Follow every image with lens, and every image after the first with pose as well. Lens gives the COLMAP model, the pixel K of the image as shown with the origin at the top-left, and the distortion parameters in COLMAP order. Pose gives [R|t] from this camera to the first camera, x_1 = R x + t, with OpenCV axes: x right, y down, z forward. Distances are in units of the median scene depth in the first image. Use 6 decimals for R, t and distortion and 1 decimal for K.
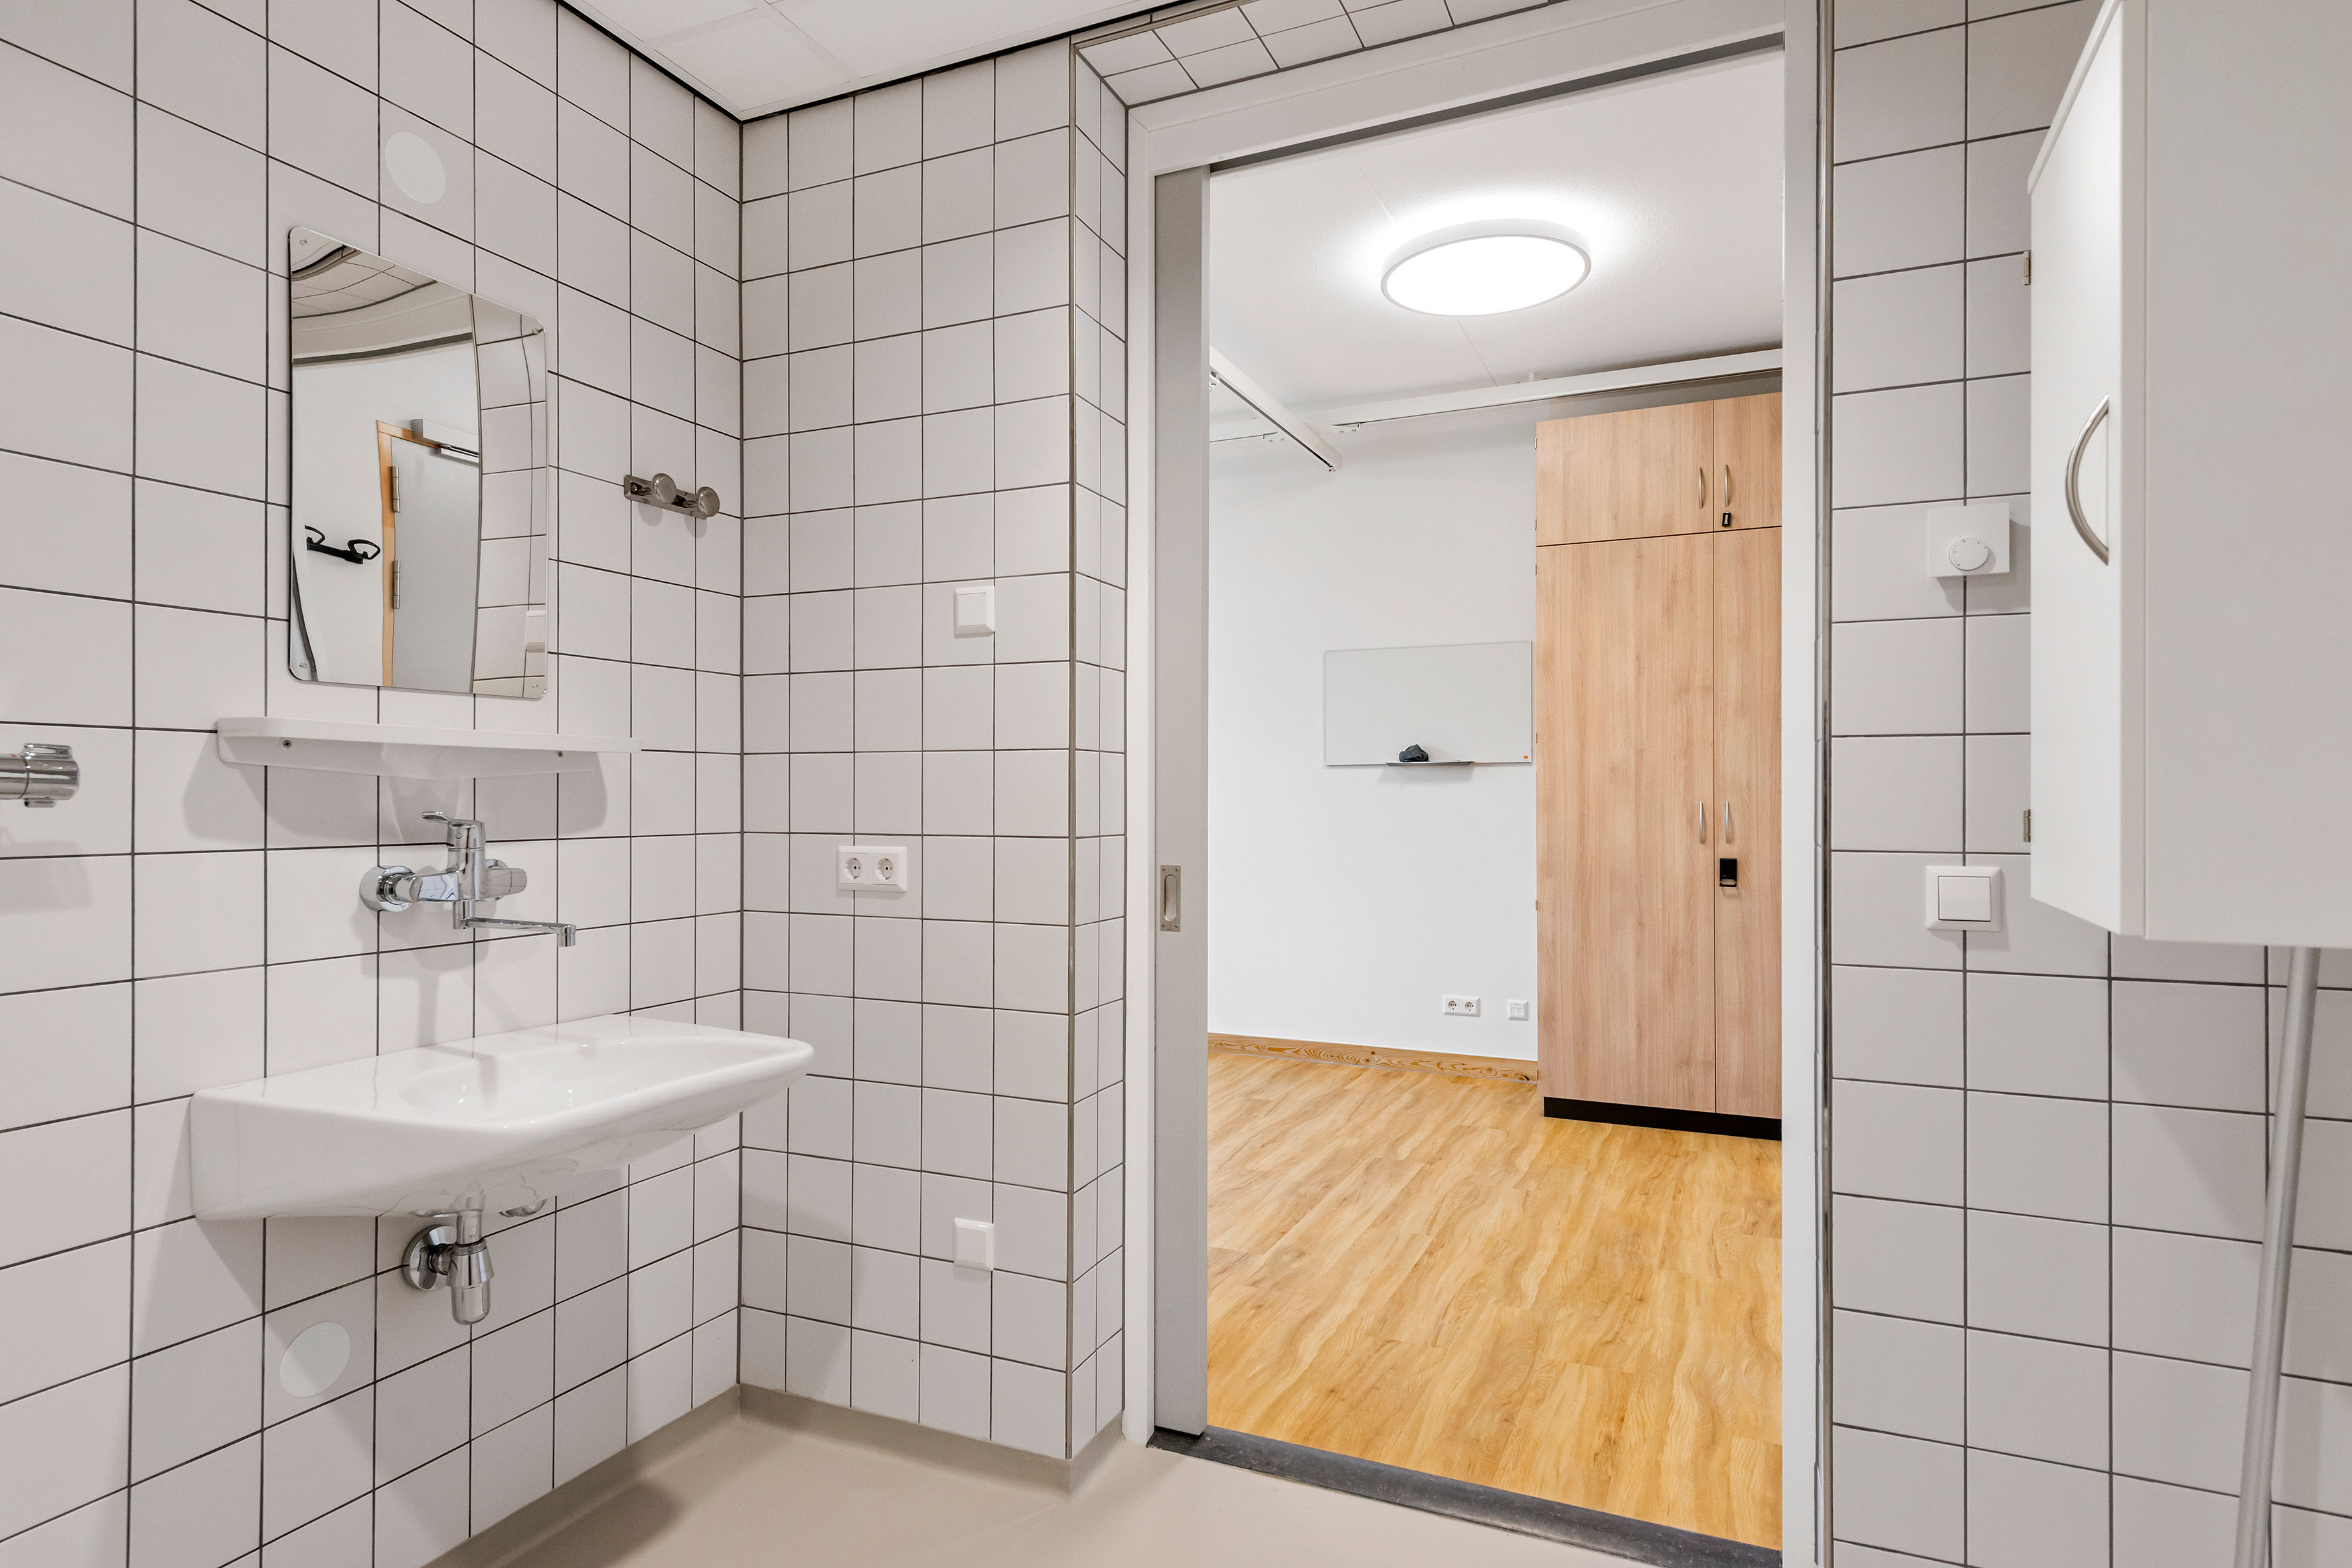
lens RADIAL K [[1298.1, 0, 1178.5], [0, 1298.1, 799.7], [0, 0, 1]] dist [0.005985, 0.000321]
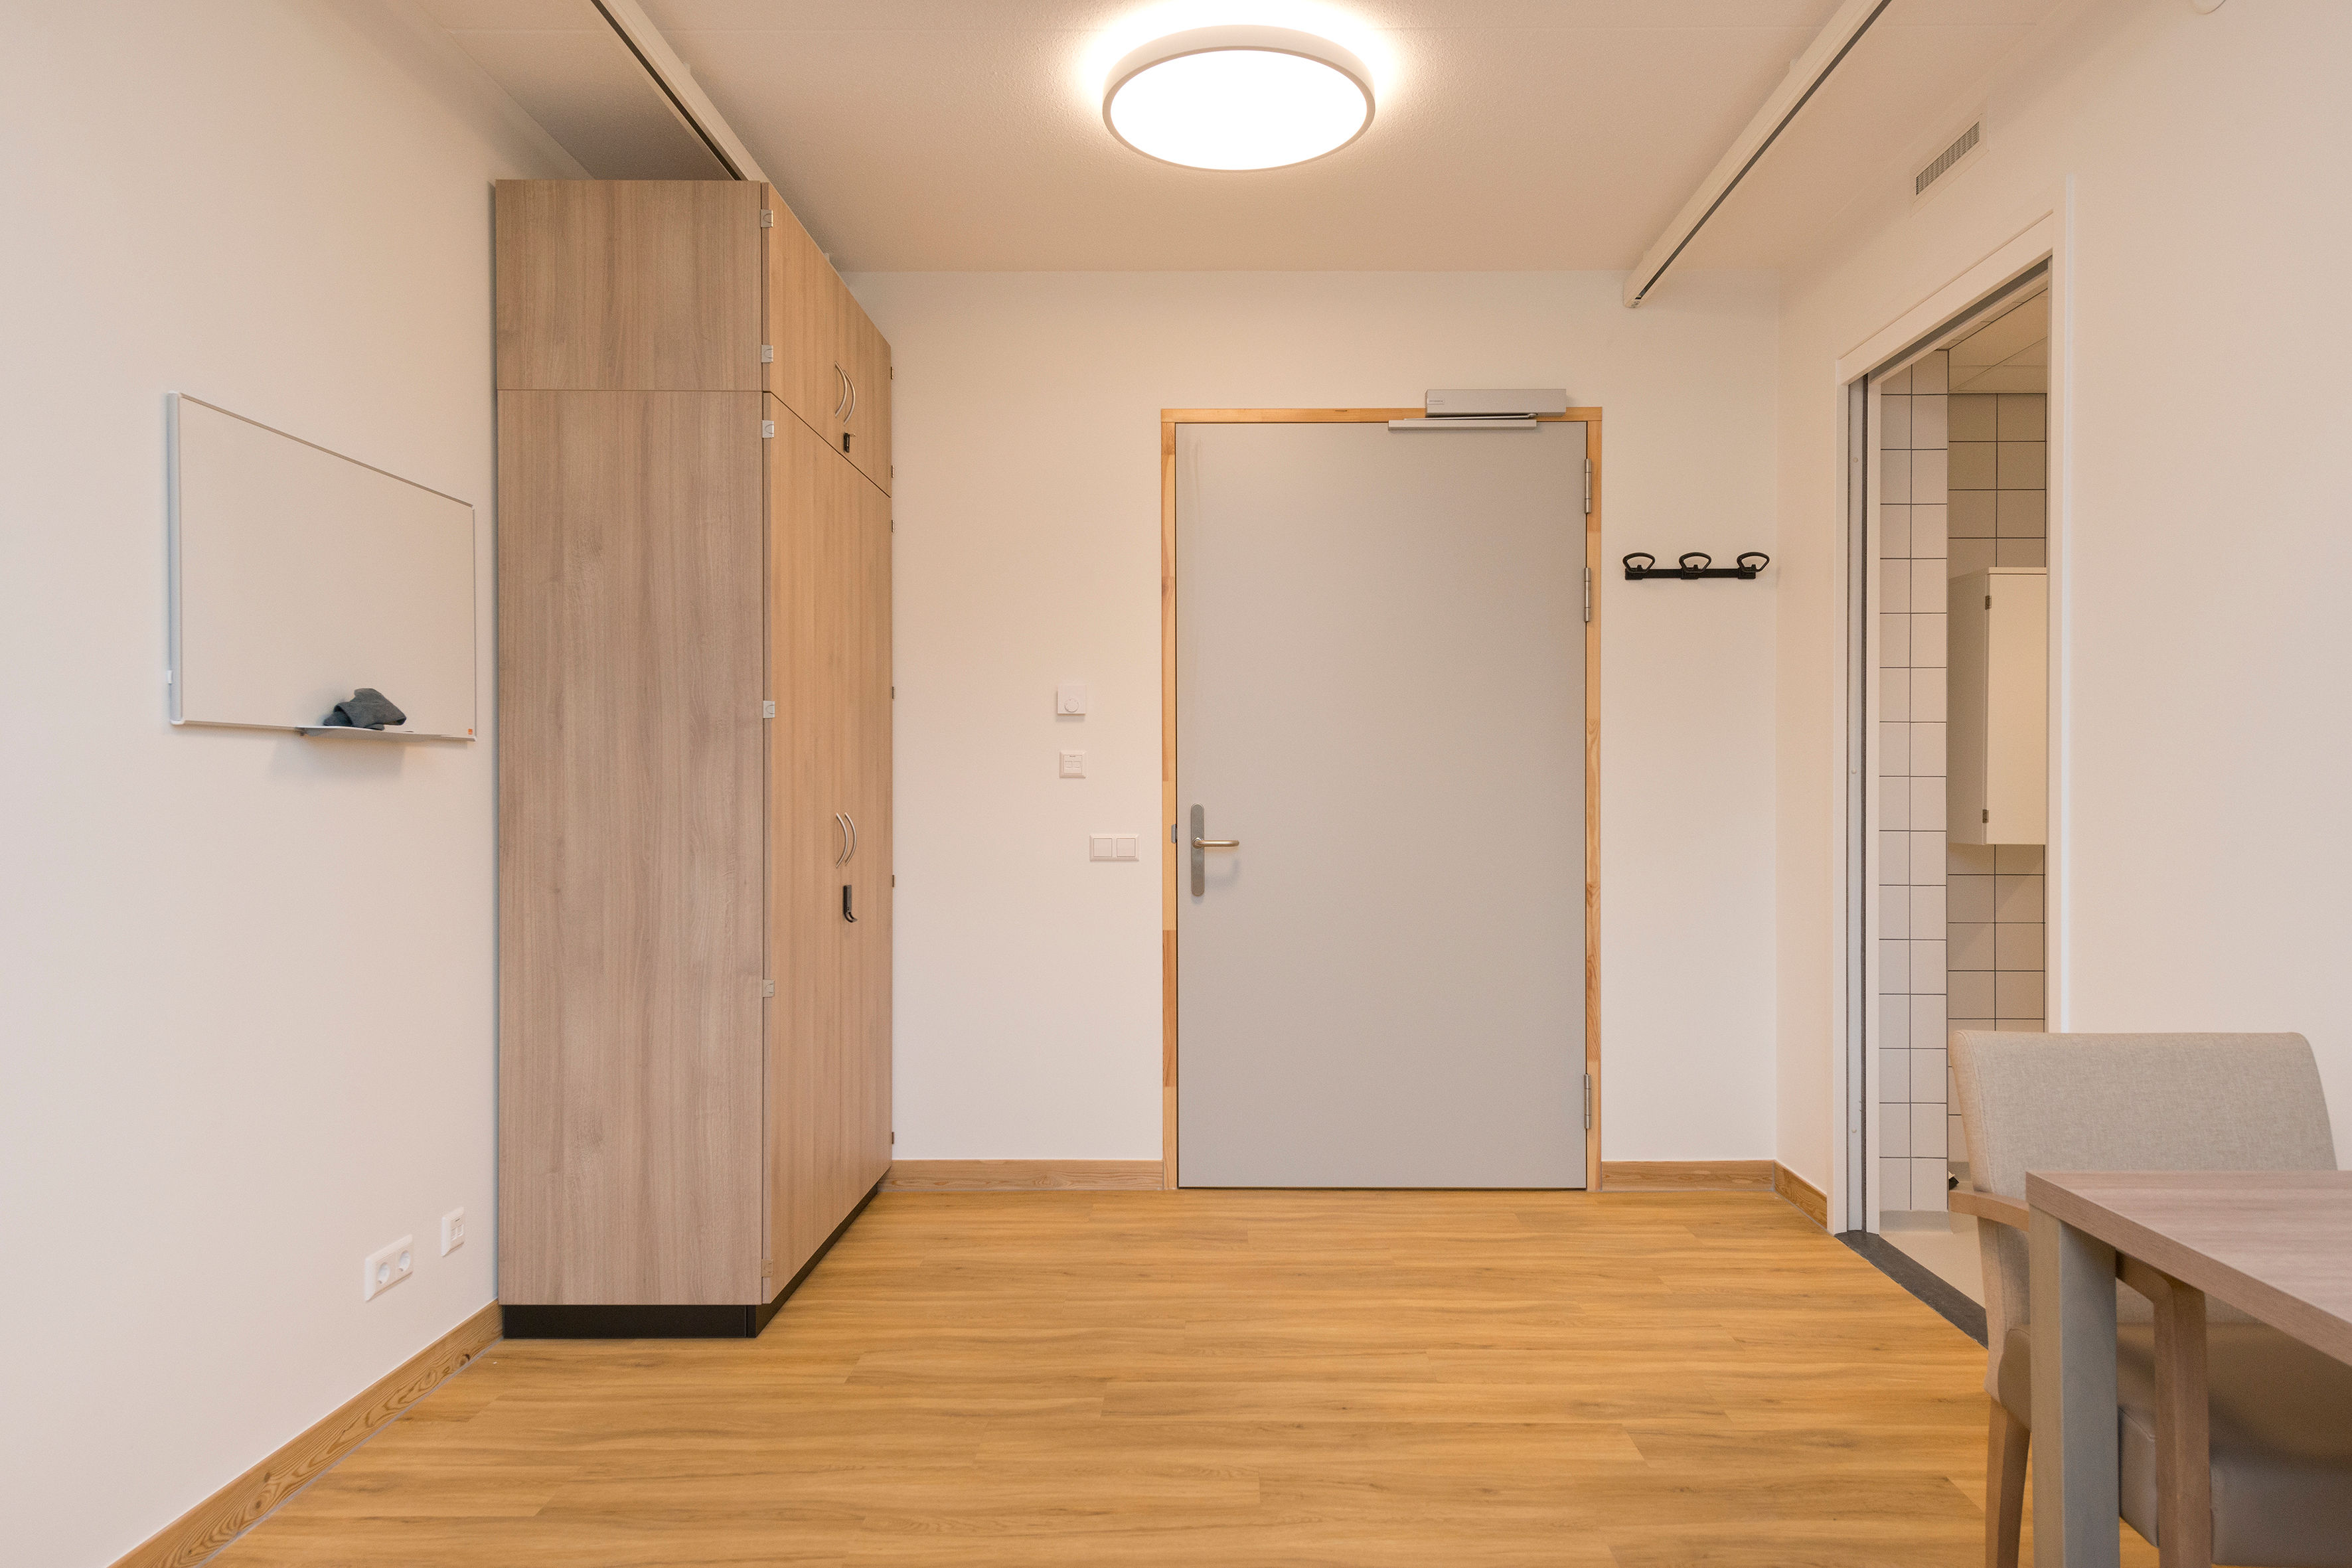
lens RADIAL K [[1468.7, 0, 1204.6], [0, 1468.7, 788.9], [0, 0, 1]] dist [0.036814, -0.028713]
pose [[-0.402152, 0.000724, 0.915573, -0.583158], [0.001274, 0.999999, -0.000231, -0.013357], [-0.915572, 0.001073, -0.402153, 1.475922]]
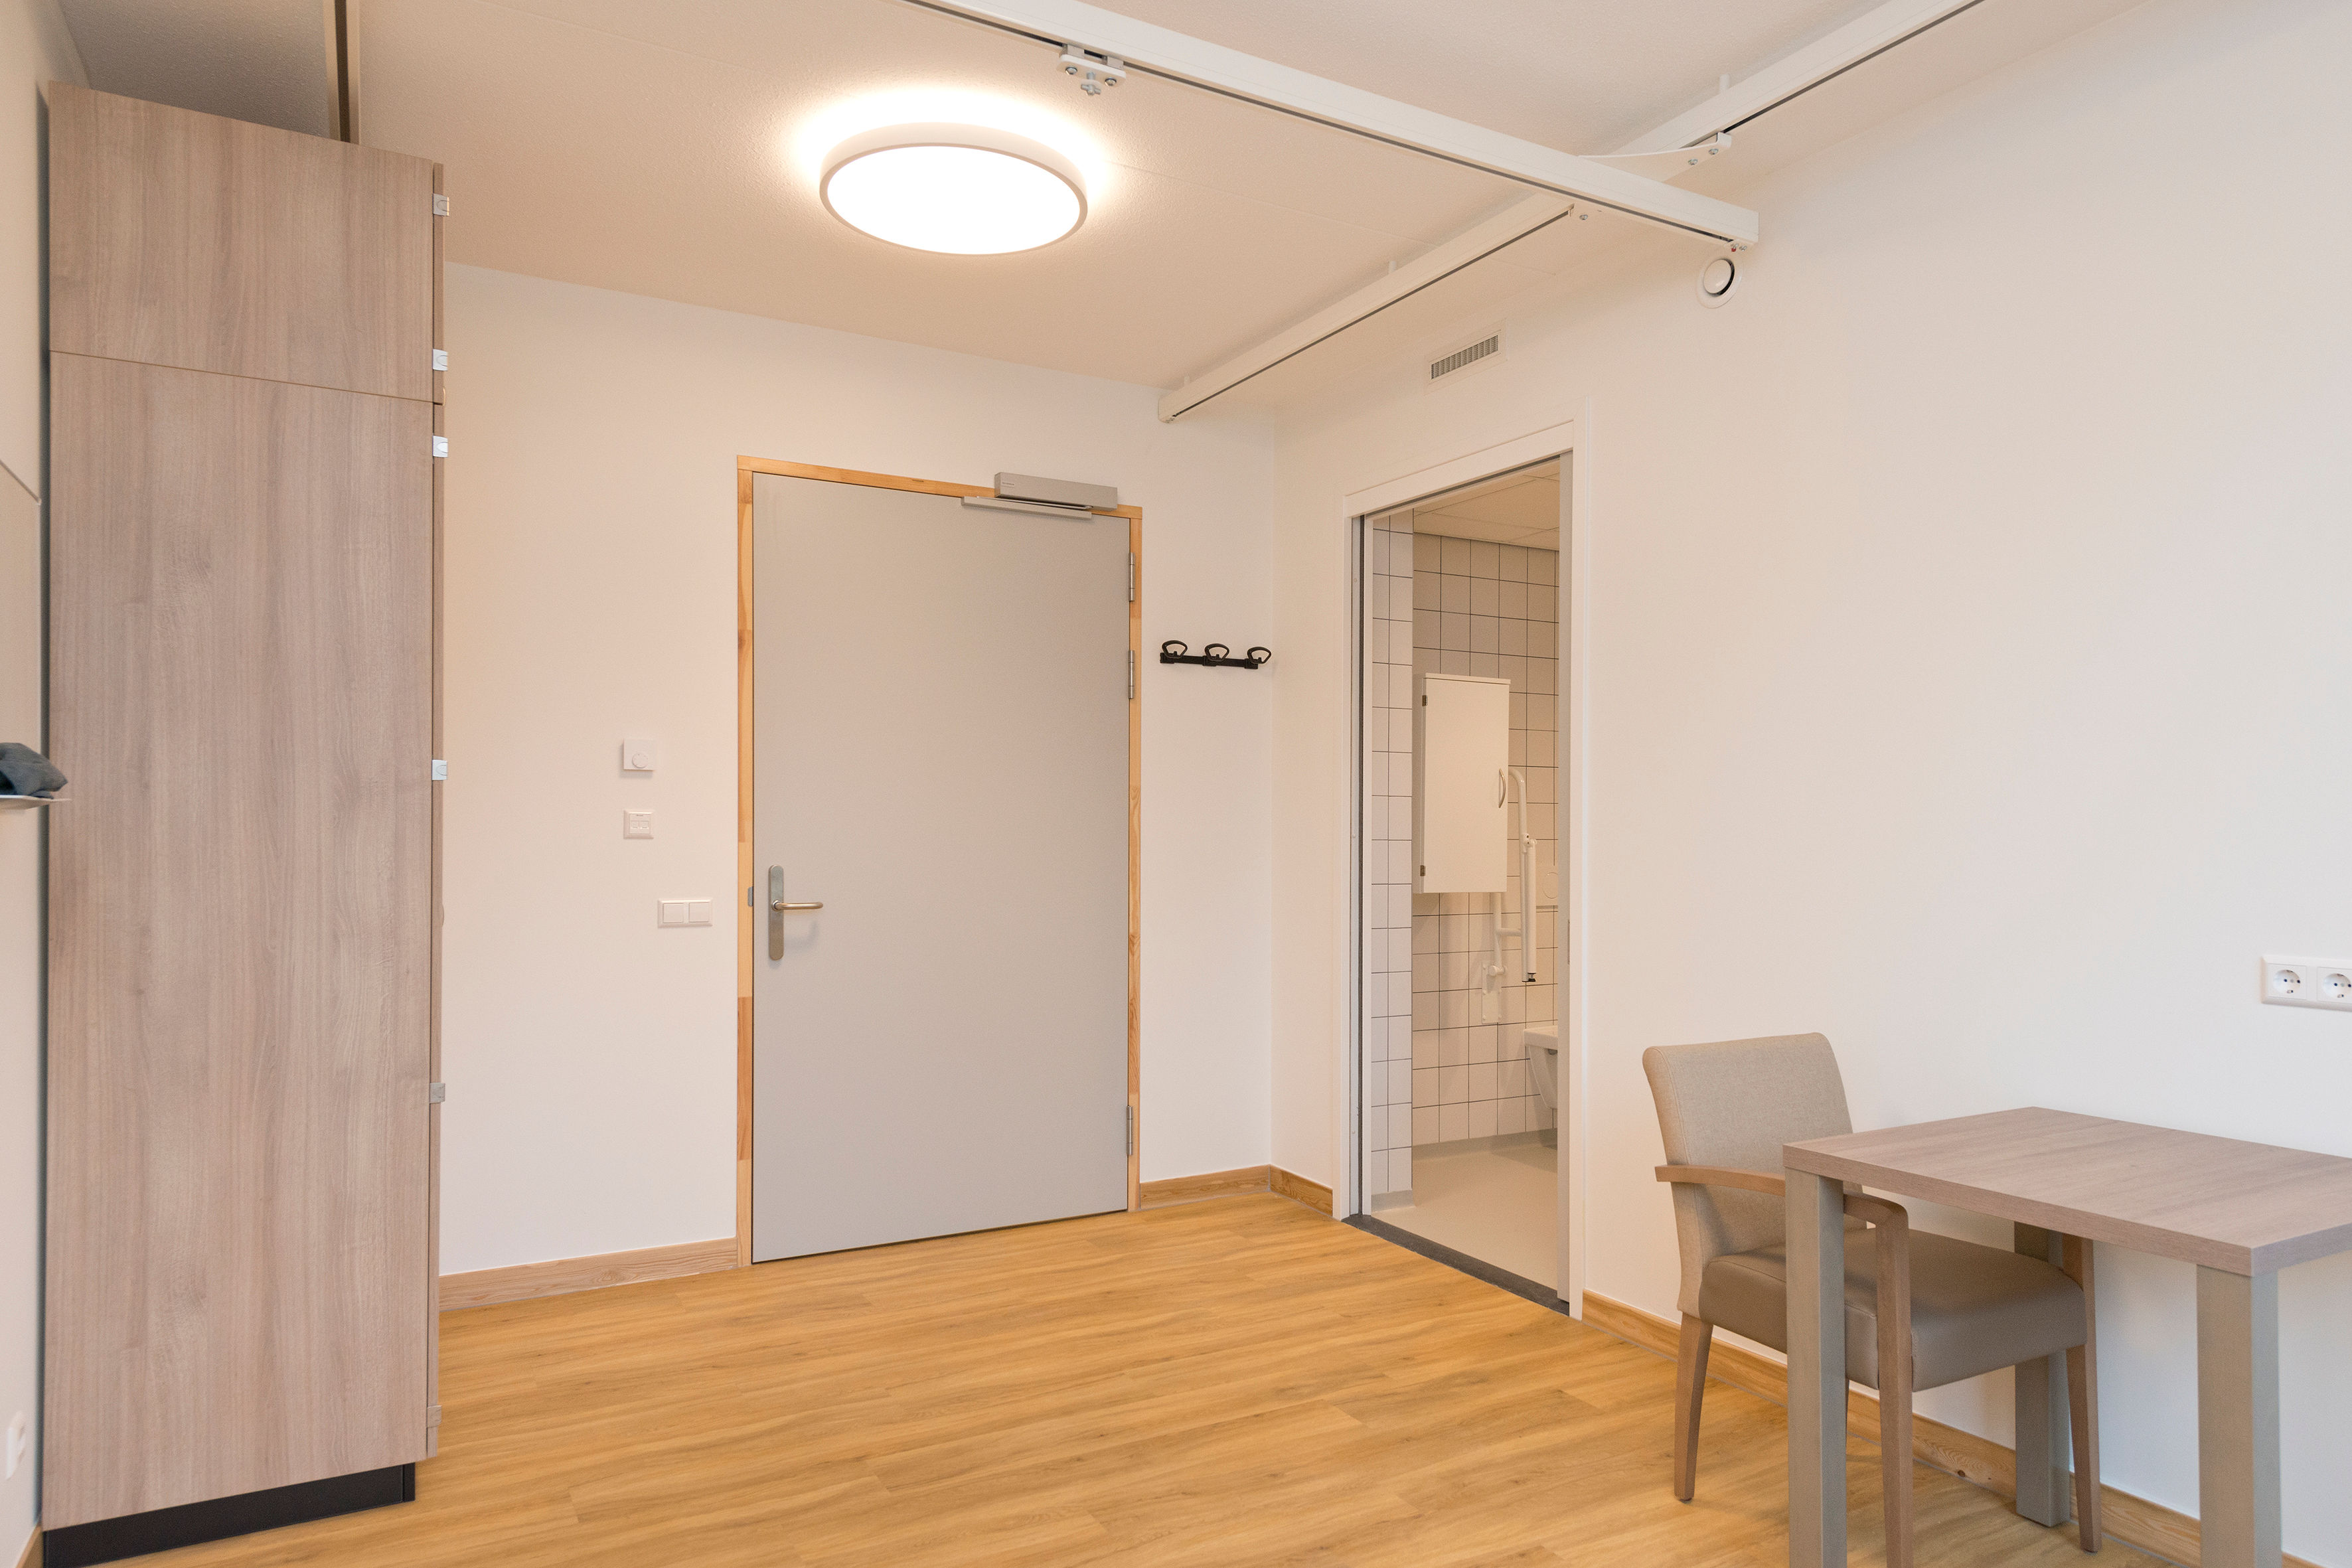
lens RADIAL K [[1455.5, 0, 1178.9], [0, 1455.5, 821.0], [0, 0, 1]] dist [0.034843, -0.027527]
pose [[-0.801249, -0.000155, 0.598331, -0.424565], [-0.003476, 0.999984, -0.004396, -0.034075], [-0.598321, -0.005602, -0.801237, 1.752940]]
